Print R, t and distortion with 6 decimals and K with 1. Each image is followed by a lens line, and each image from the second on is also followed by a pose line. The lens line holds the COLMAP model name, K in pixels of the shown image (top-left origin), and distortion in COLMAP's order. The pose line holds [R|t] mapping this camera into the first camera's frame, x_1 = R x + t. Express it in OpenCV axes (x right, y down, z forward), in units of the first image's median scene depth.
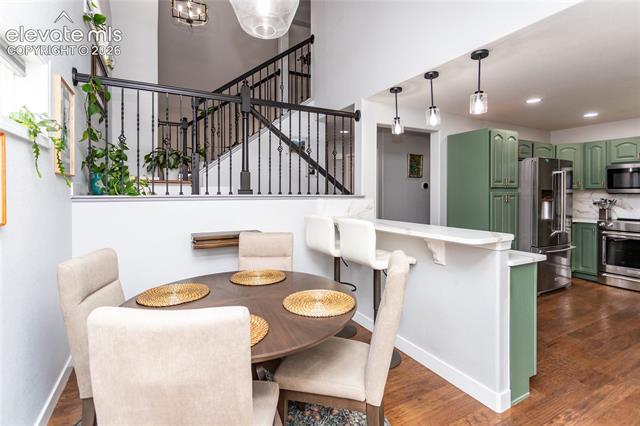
lens RADIAL K [[303.9, 0, 318.7], [0, 303.9, 191.7], [0, 0, 1]] dist [0.003167, 0.000358]
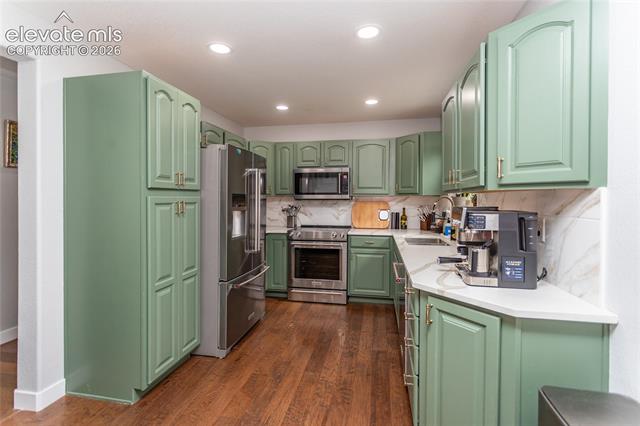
lens RADIAL K [[305.9, 0, 320.9], [0, 305.9, 205.7], [0, 0, 1]] dist [0.001132, 0.000318]
pose [[0.629607, -0.014306, 0.776782, 0.335251], [-0.003486, 0.999768, 0.021239, 0.004957], [-0.776906, -0.016080, 0.629411, 0.428003]]
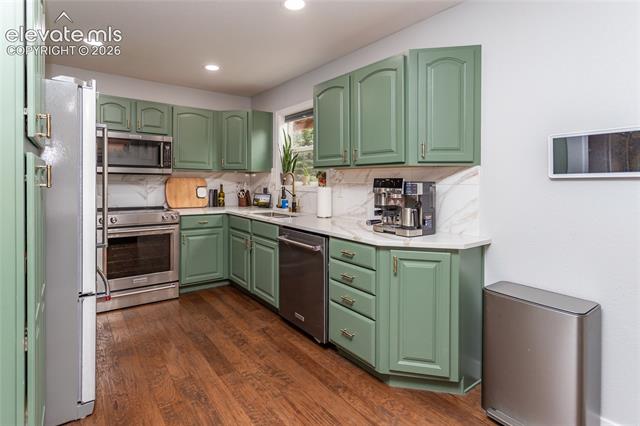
lens RADIAL K [[322.5, 0, 287.5], [0, 322.5, 183.9], [0, 0, 1]] dist [0.013882, 0.000575]
pose [[-0.106140, -0.007246, 0.994325, 0.245111], [-0.012148, 0.999908, 0.005990, 0.022353], [-0.994277, -0.011444, -0.106219, 0.755825]]
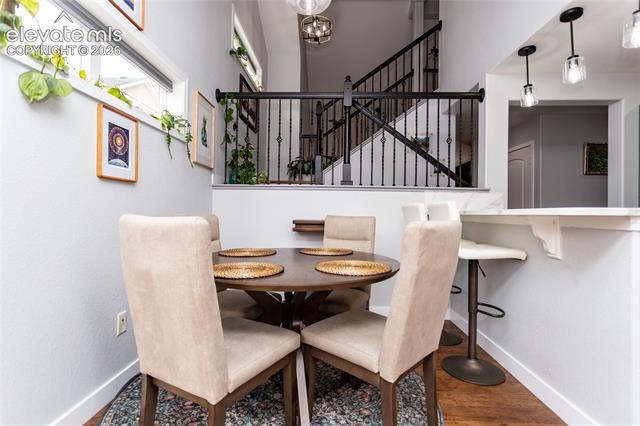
lens RADIAL K [[305.9, 0, 320.9], [0, 305.9, 205.7], [0, 0, 1]] dist [0.001132, 0.000318]
pose [[0.869913, 0.002232, -0.493200, 0.153828], [-0.012526, 0.999767, -0.017569, 0.074583], [0.493046, 0.021461, 0.869739, 0.045368]]
